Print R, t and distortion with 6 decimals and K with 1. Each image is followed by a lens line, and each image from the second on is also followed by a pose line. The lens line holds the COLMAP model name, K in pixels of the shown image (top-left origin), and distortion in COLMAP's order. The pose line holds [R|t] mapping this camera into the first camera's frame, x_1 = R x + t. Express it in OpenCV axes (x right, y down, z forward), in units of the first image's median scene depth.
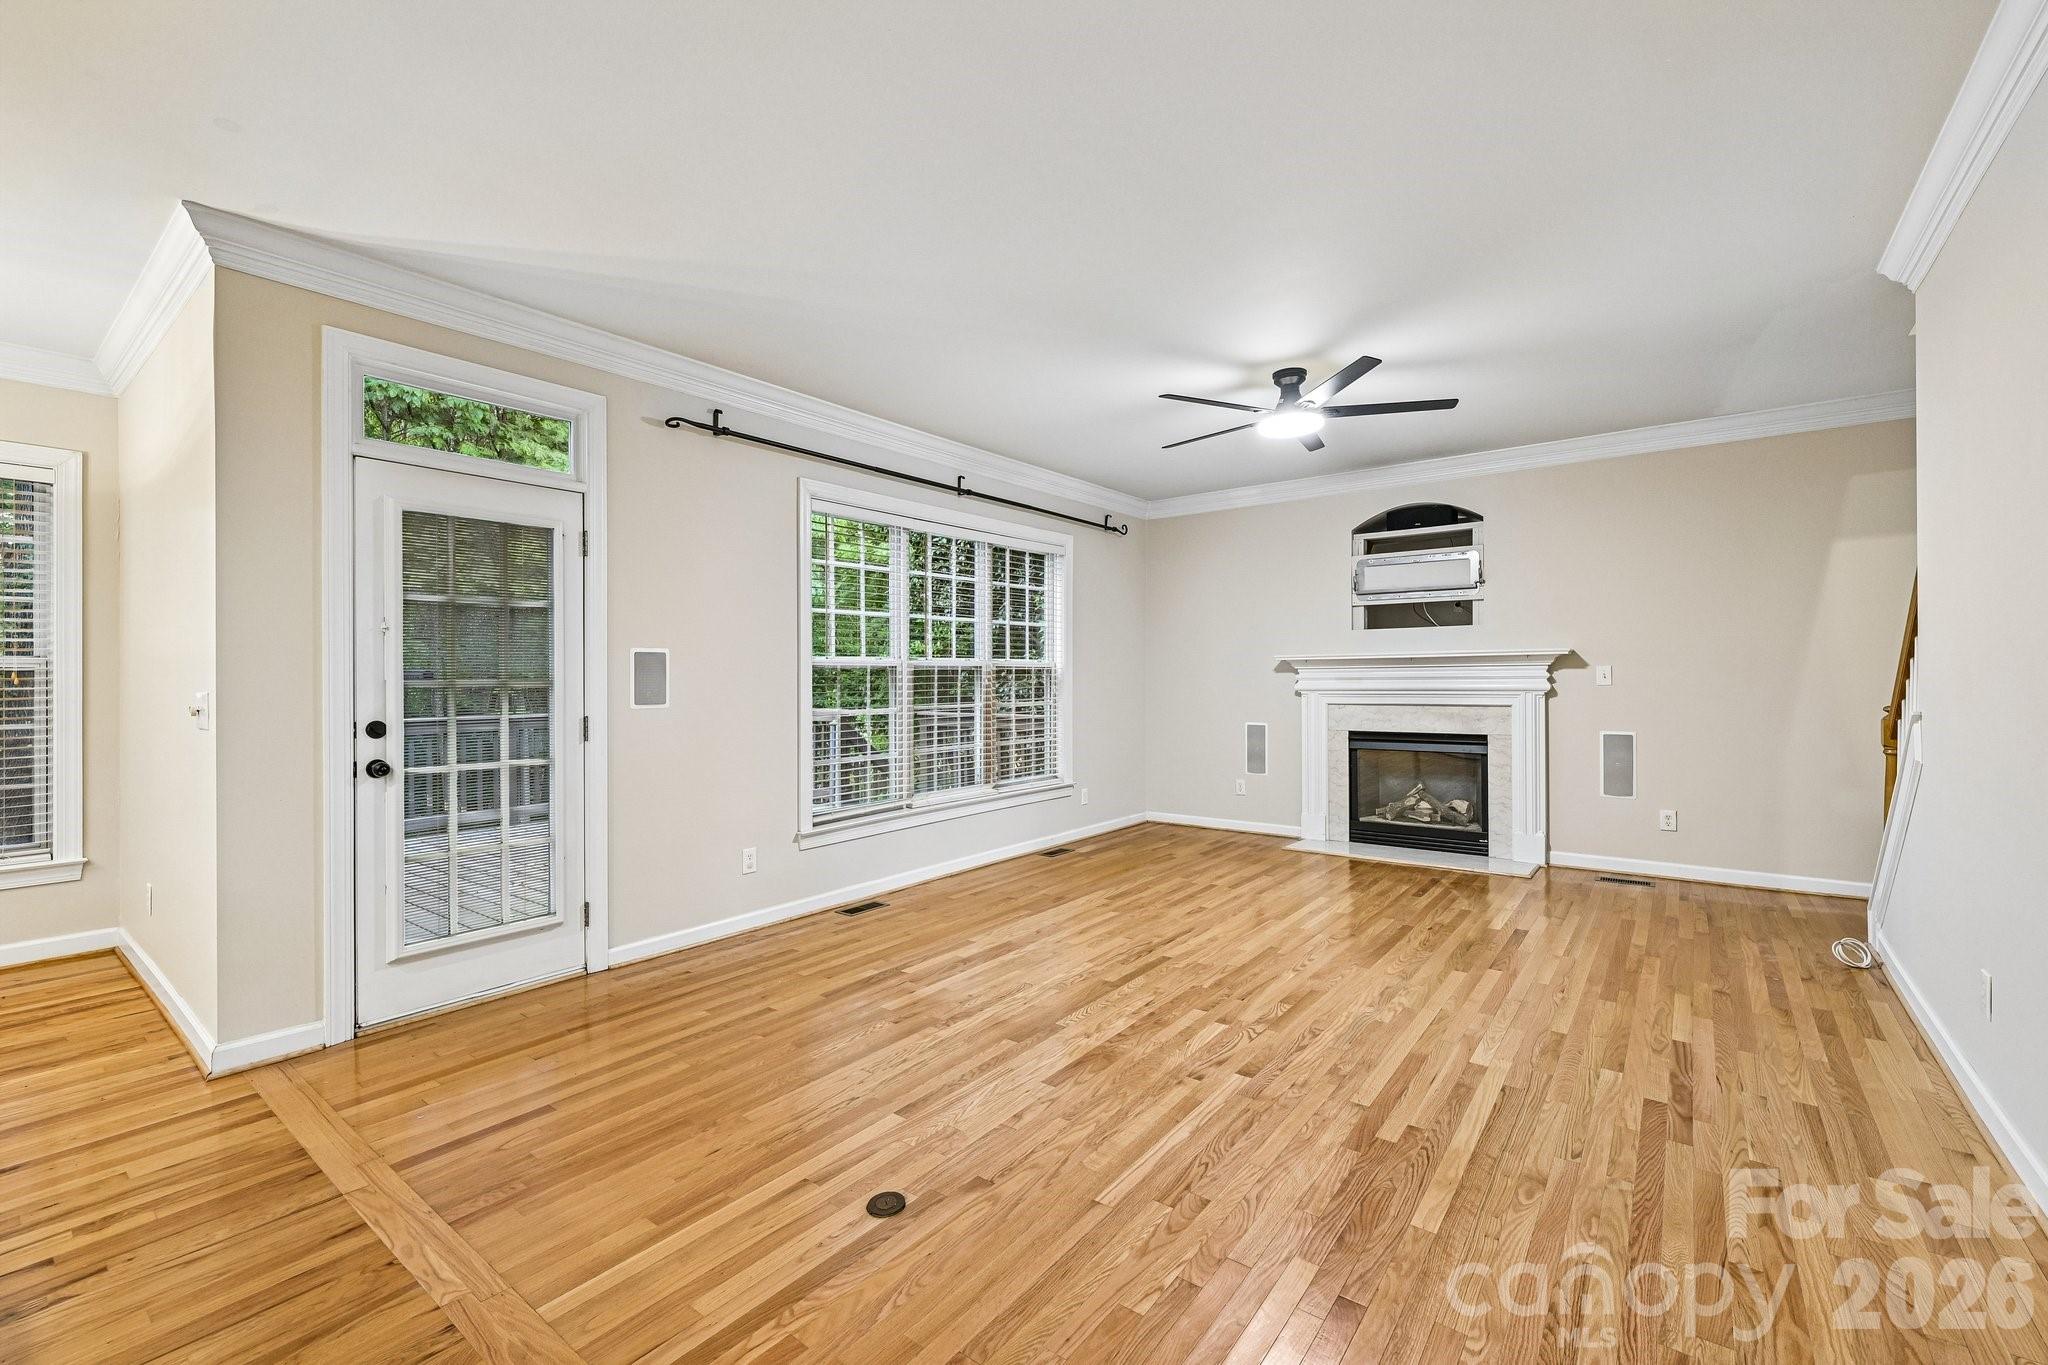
lens RADIAL K [[864.8, 0, 1015.6], [0, 864.8, 683.6], [0, 0, 1]] dist [-0.001613, -0.000185]
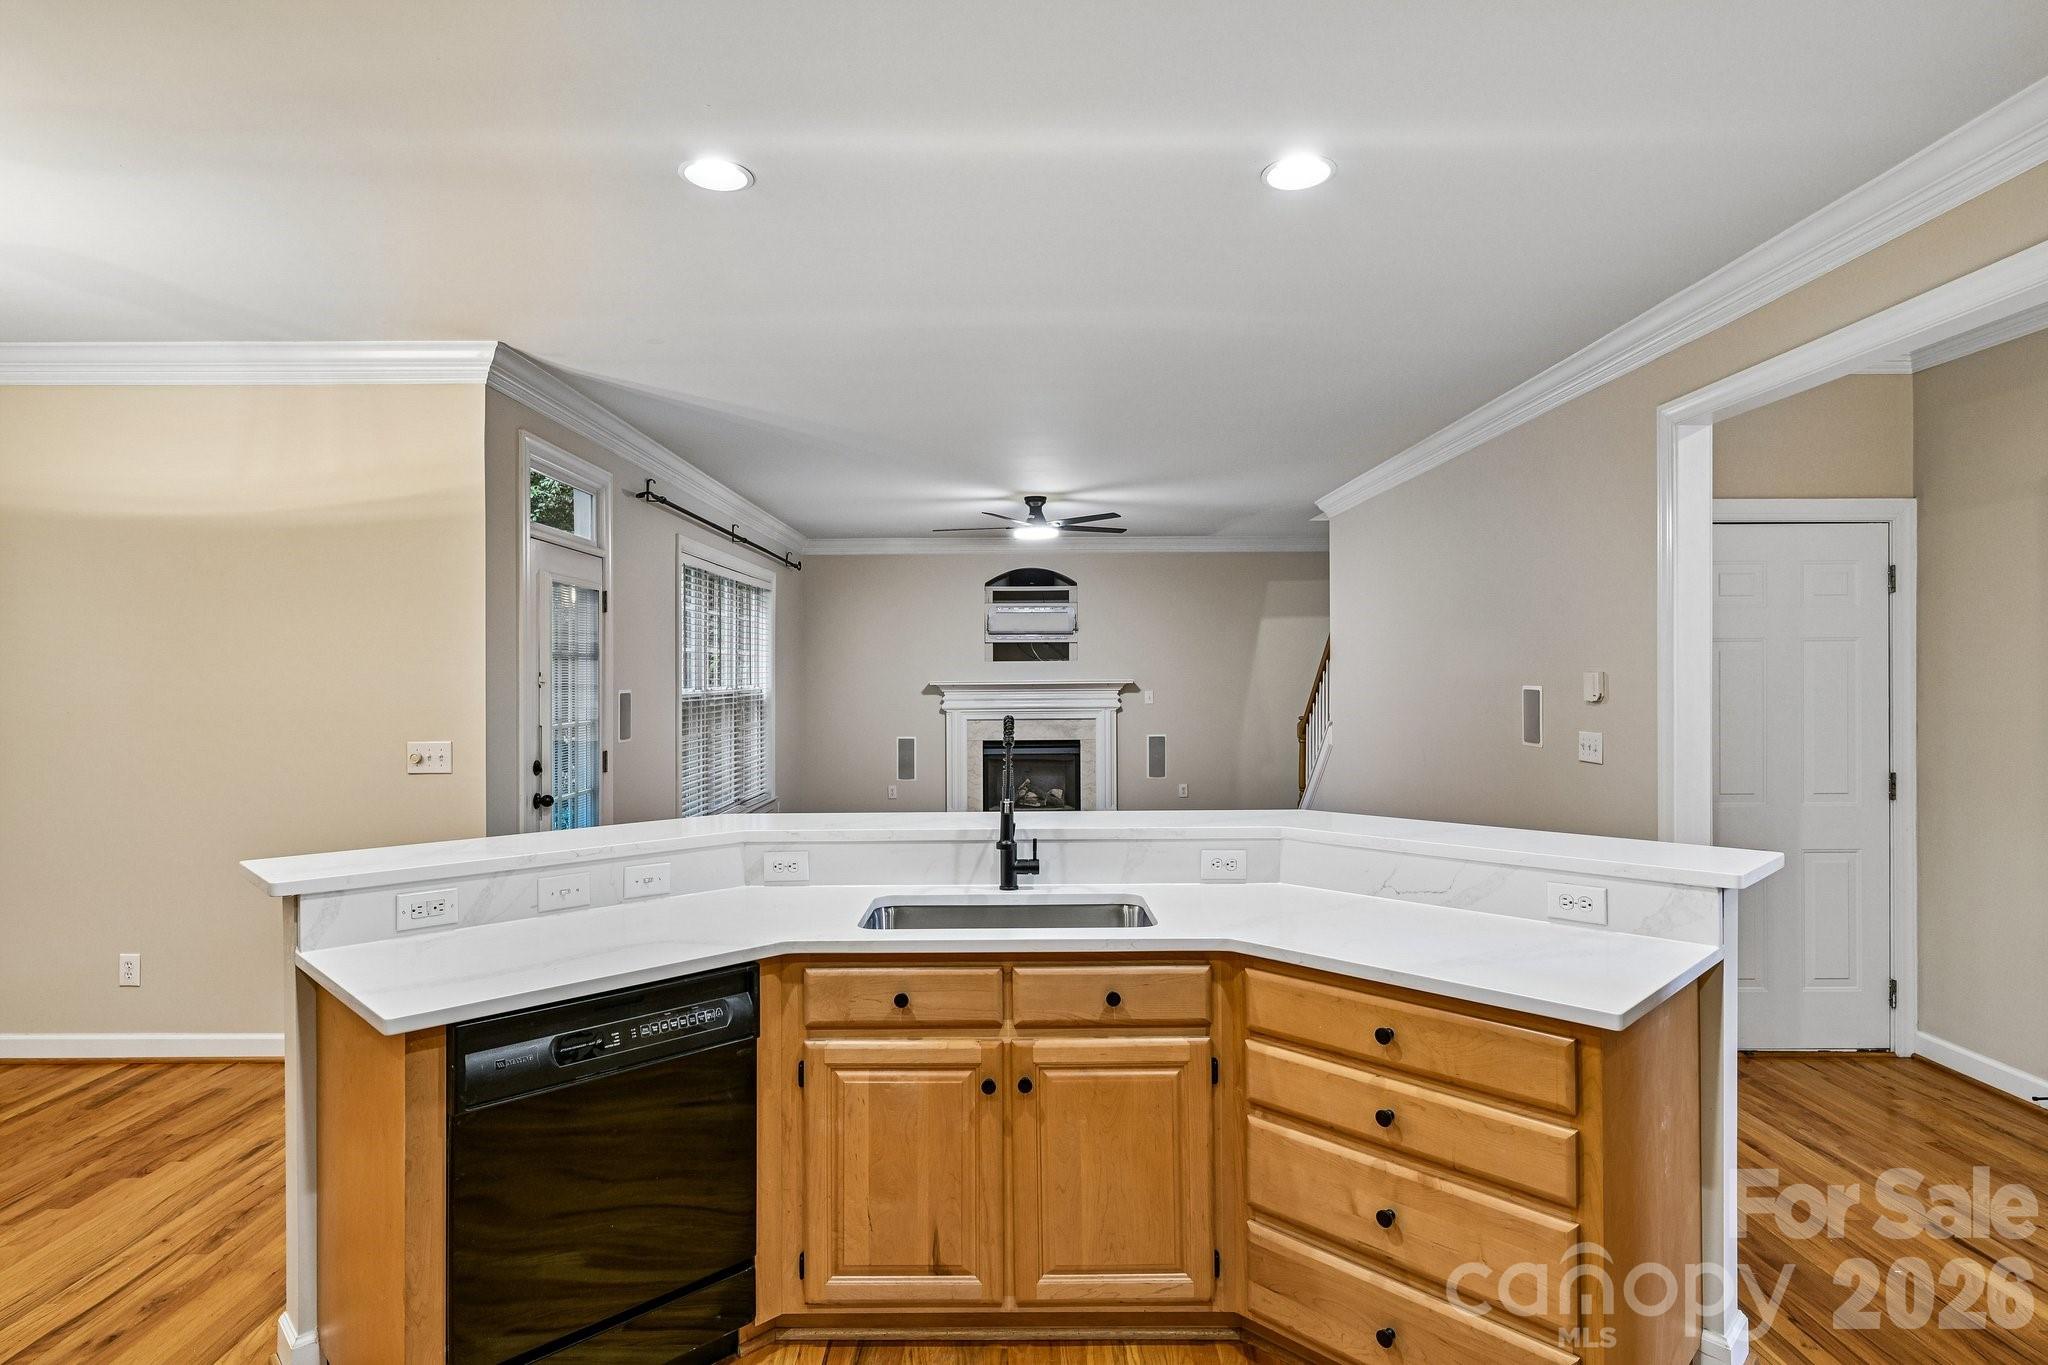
lens RADIAL K [[1068.1, 0, 1024.4], [0, 1068.1, 665.5], [0, 0, 1]] dist [-0.001095, -0.002943]
pose [[0.784003, 0.007868, 0.620707, -0.829056], [0.003750, 0.999841, -0.017411, -0.043219], [-0.620746, 0.015978, 0.783849, -0.412701]]
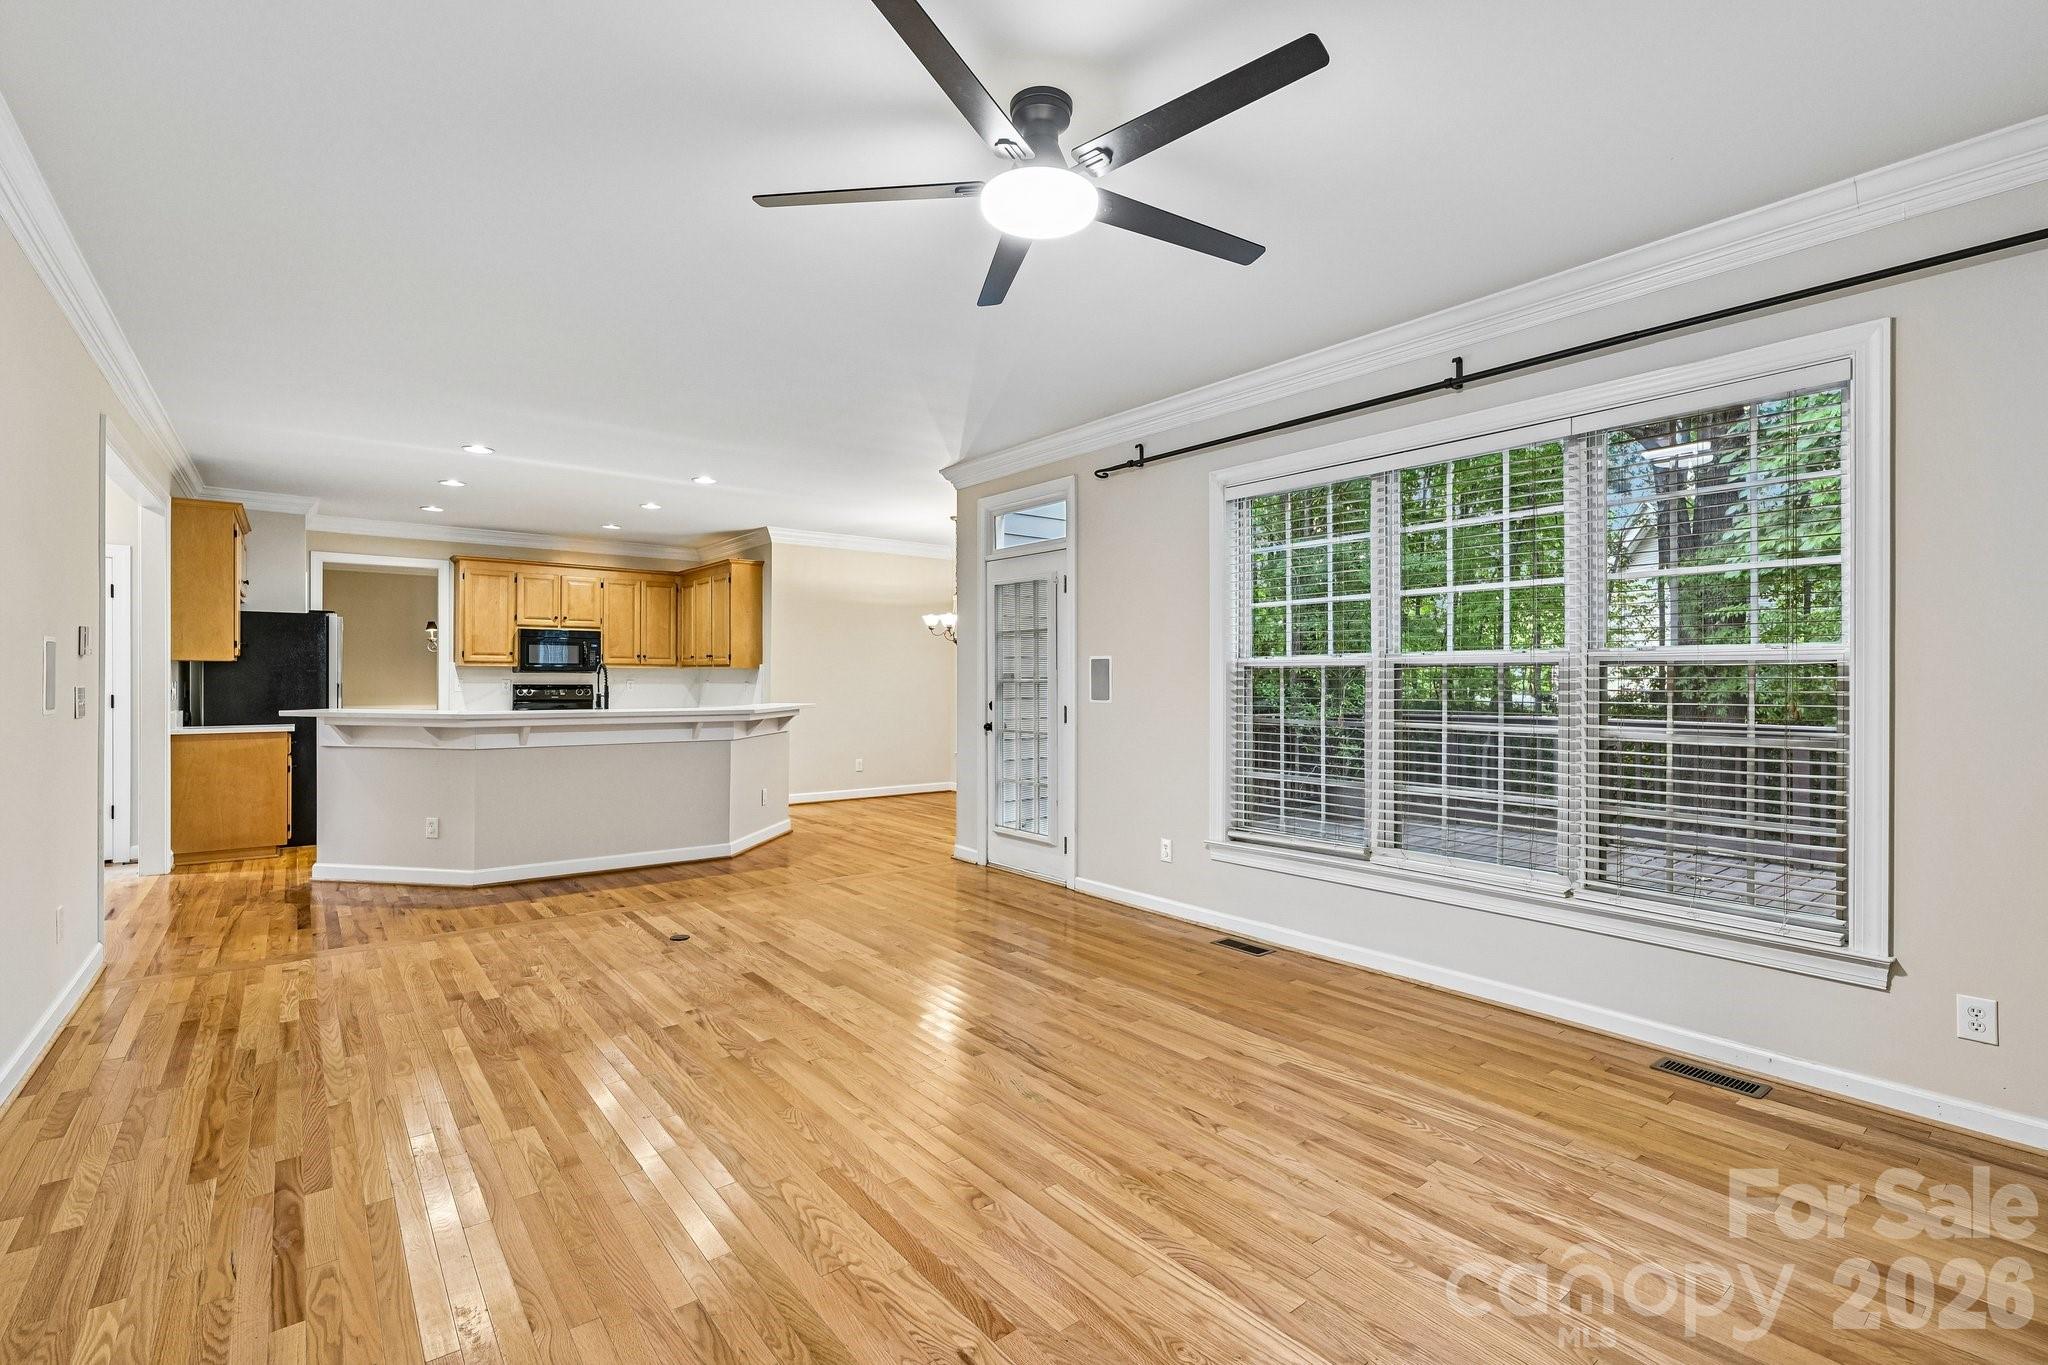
lens RADIAL K [[925.7, 0, 1018.0], [0, 925.7, 681.0], [0, 0, 1]] dist [-0.000857, -0.000026]
pose [[-0.240683, 0.008623, -0.970565, 0.876617], [-0.007687, 0.999912, 0.010790, -0.016200], [0.970573, 0.010058, -0.240596, 1.134241]]
